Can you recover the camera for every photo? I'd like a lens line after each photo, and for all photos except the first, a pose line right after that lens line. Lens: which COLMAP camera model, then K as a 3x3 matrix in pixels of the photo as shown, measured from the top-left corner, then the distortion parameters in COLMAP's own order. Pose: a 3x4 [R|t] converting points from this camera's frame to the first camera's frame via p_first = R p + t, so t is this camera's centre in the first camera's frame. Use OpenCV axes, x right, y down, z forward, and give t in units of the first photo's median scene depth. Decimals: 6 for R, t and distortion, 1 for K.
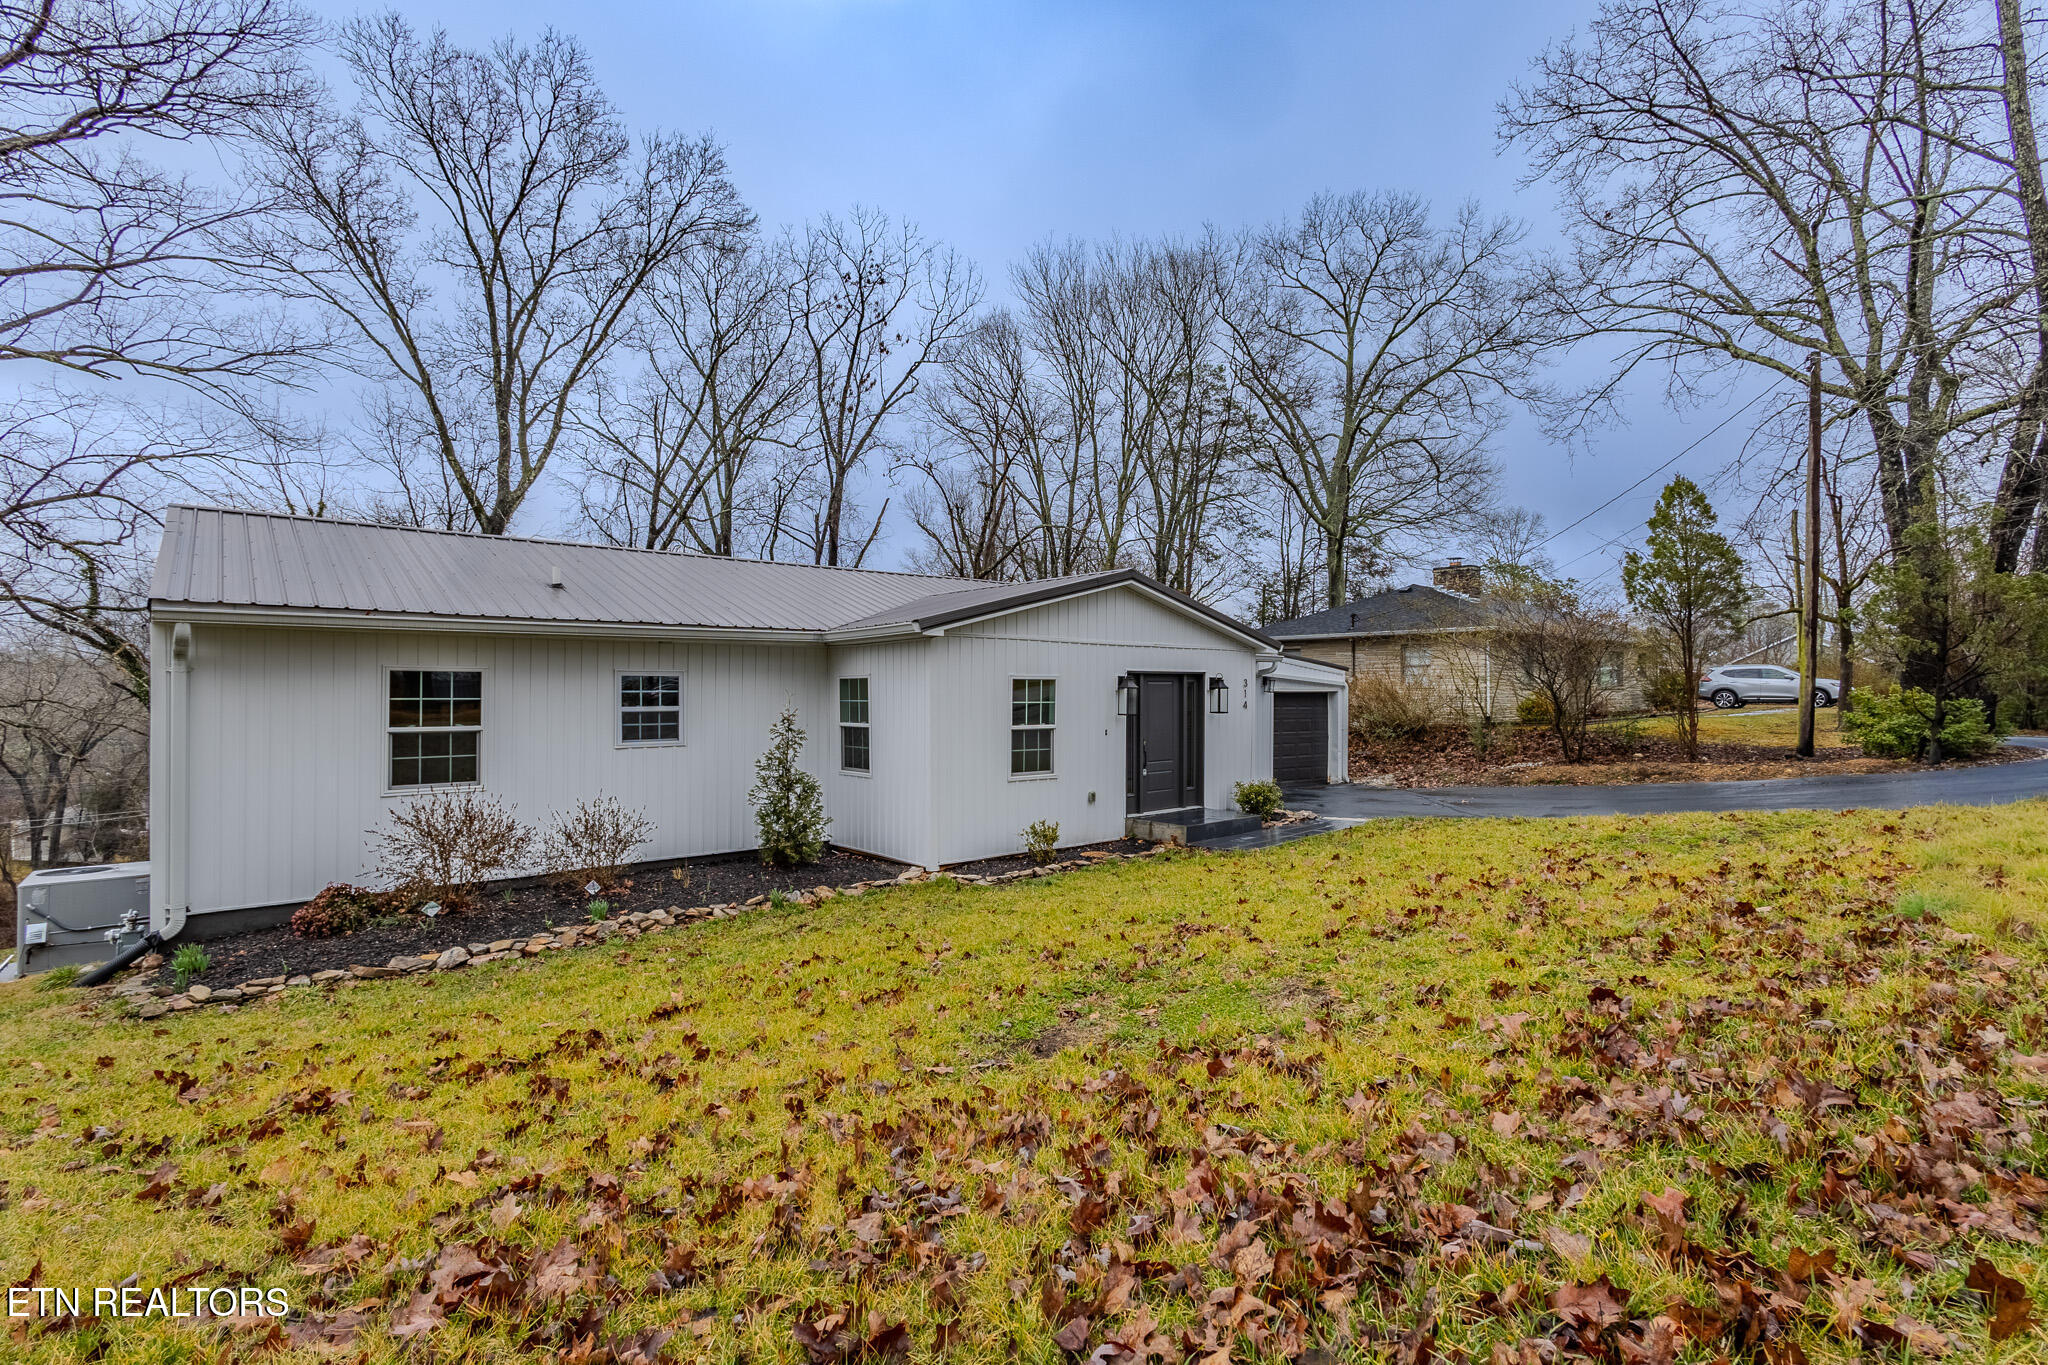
lens RADIAL K [[958.9, 0, 1024.0], [0, 958.9, 682.5], [0, 0, 1]] dist [0.016594, -0.000120]
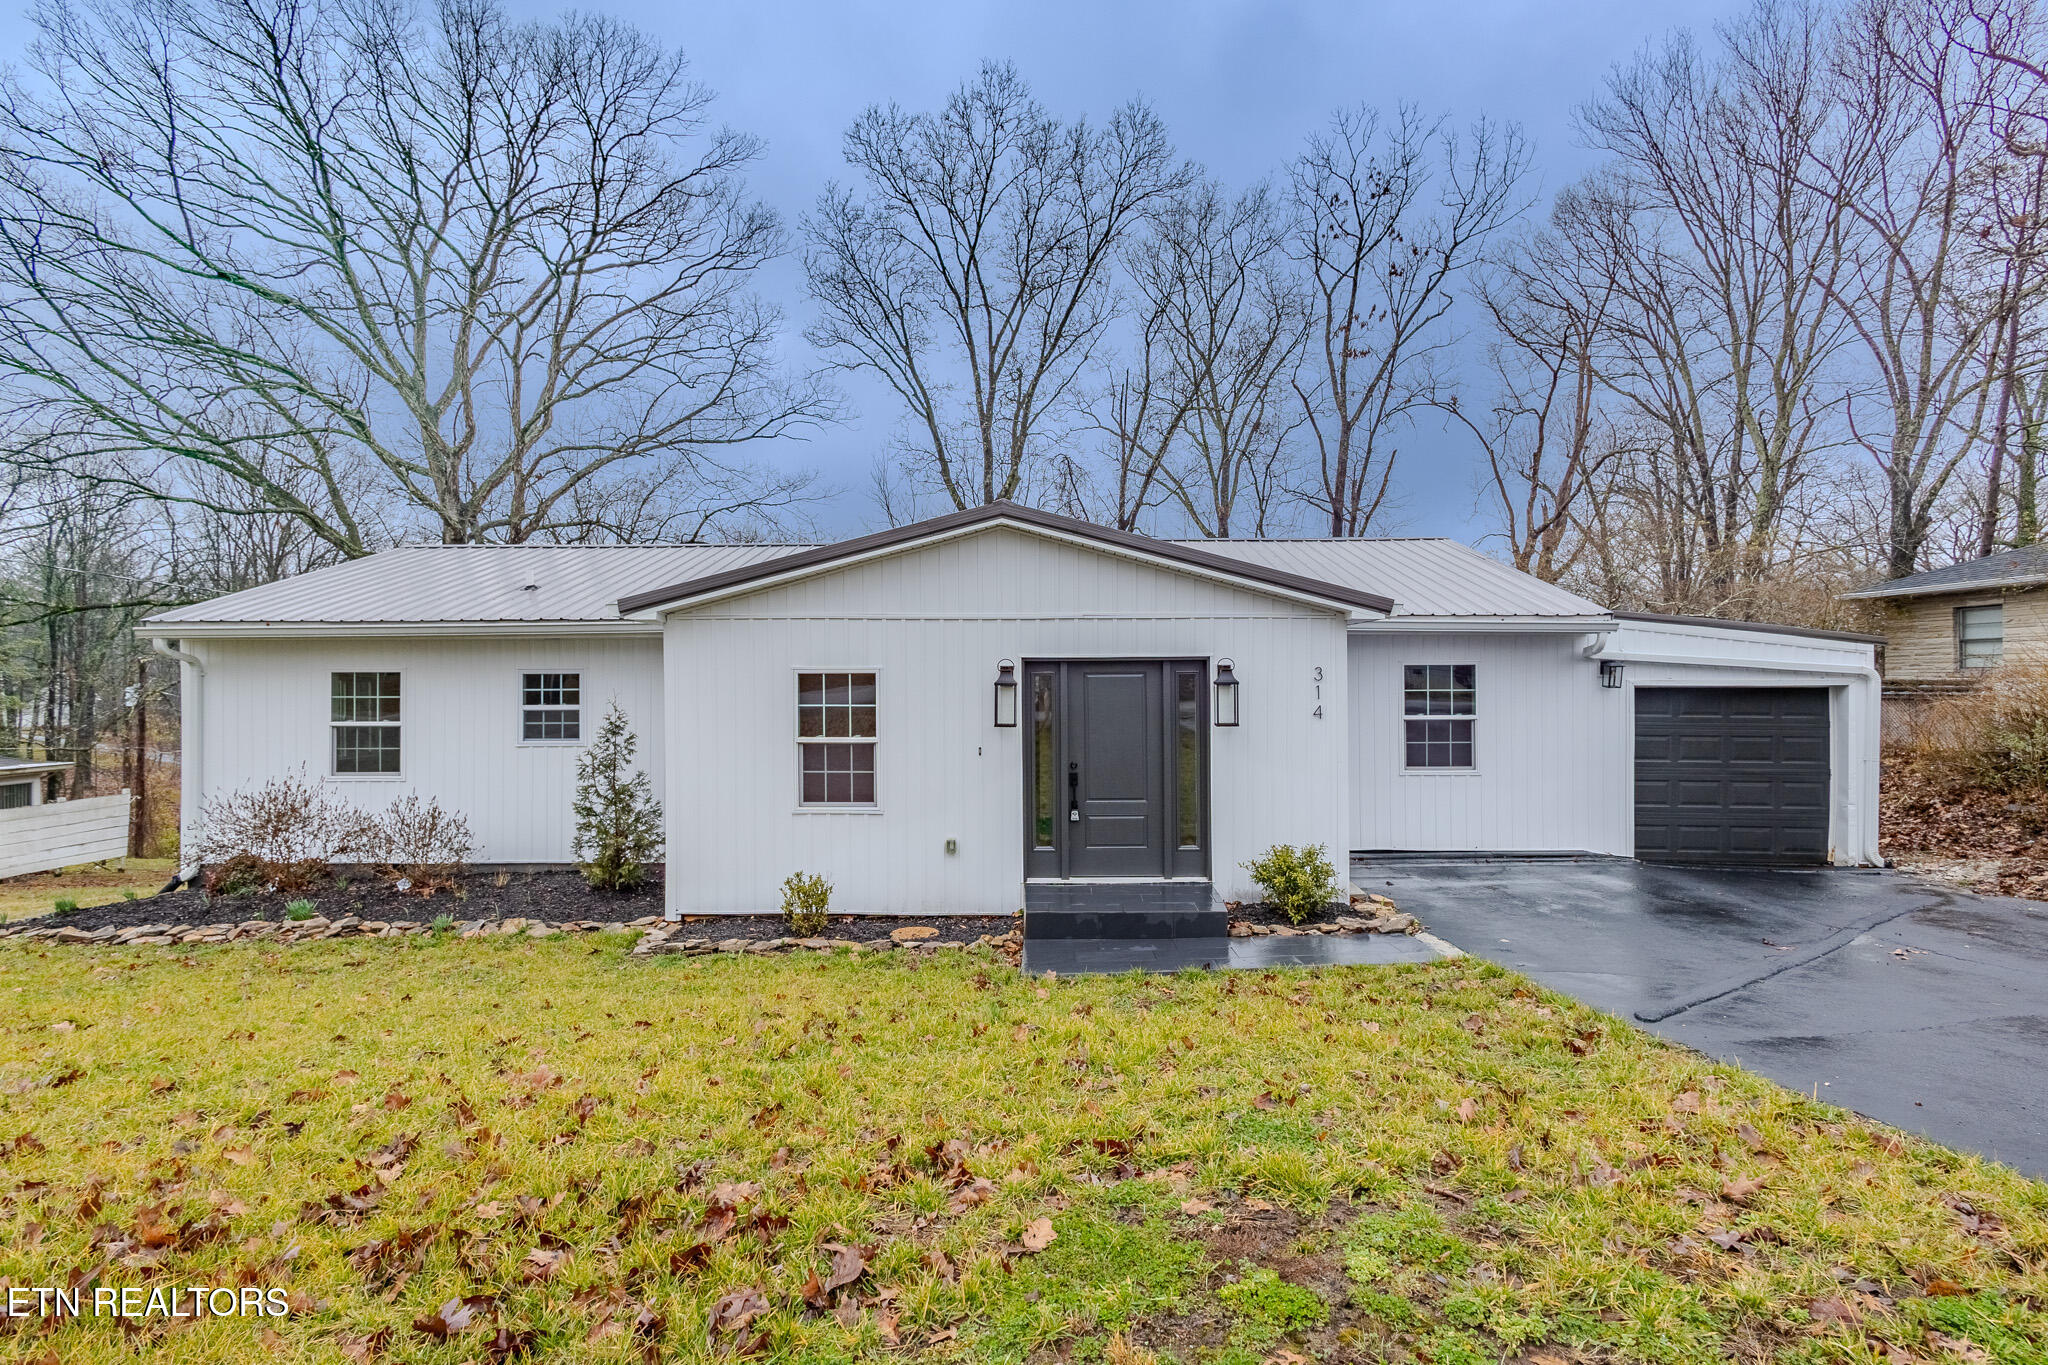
lens RADIAL K [[958.9, 0, 1024.0], [0, 958.9, 682.5], [0, 0, 1]] dist [0.016594, -0.000120]
pose [[0.748719, -0.002018, -0.662884, 0.557486], [0.009591, 0.999924, 0.007788, -0.000885], [0.662818, -0.012189, 0.748682, 0.522102]]
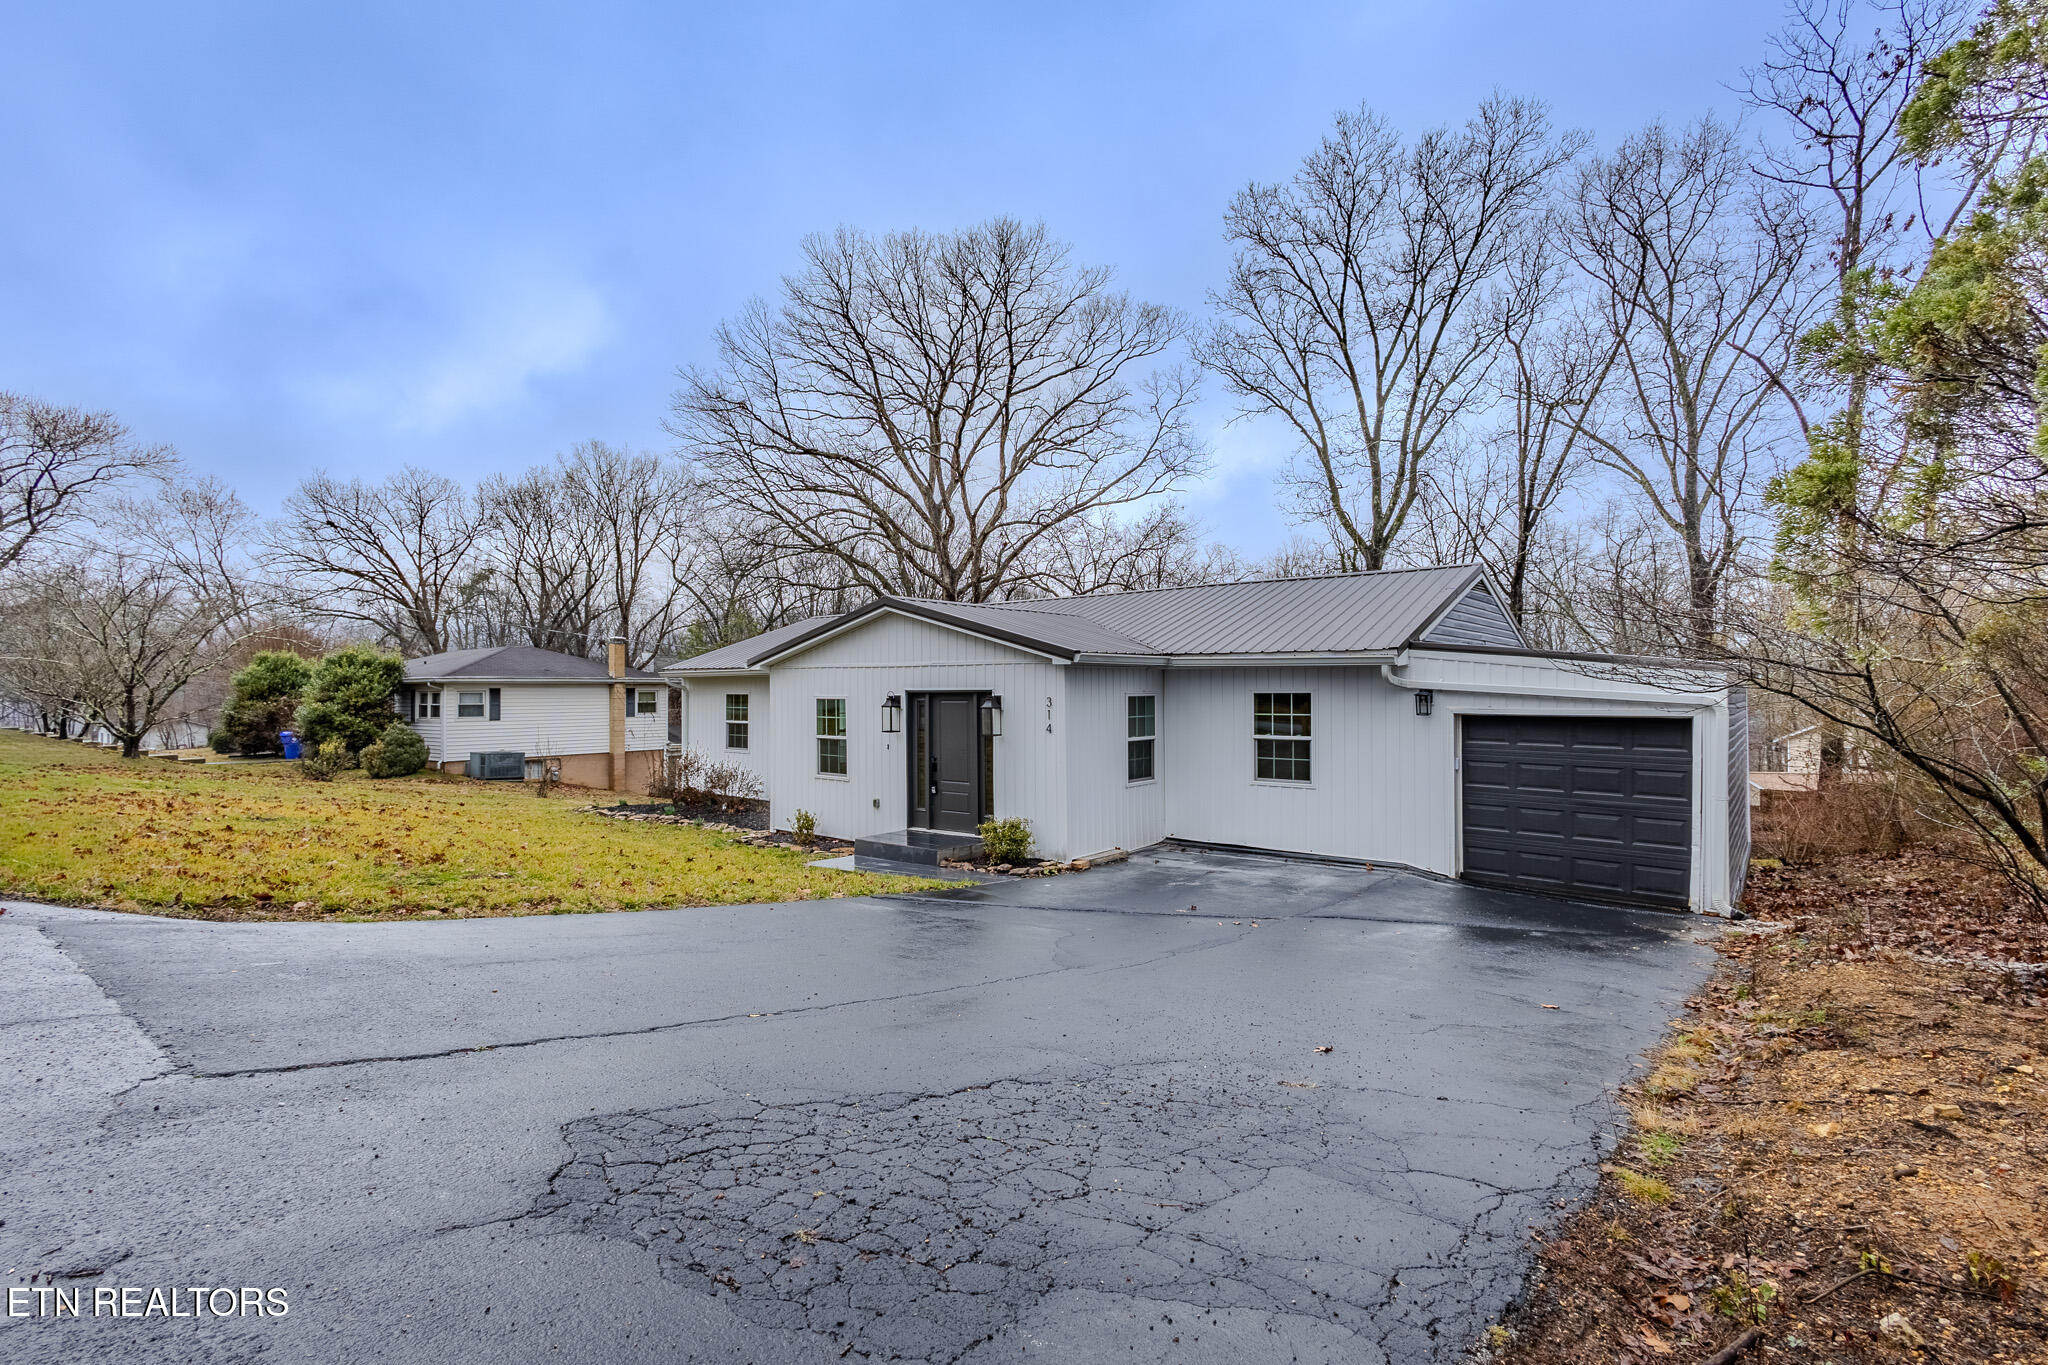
lens RADIAL K [[958.9, 0, 1024.0], [0, 958.9, 682.5], [0, 0, 1]] dist [0.016594, -0.000120]
pose [[0.188106, -0.010036, -0.982097, 1.212200], [0.009005, 0.999923, -0.008493, -0.011572], [0.982107, -0.007246, 0.188182, 0.952612]]
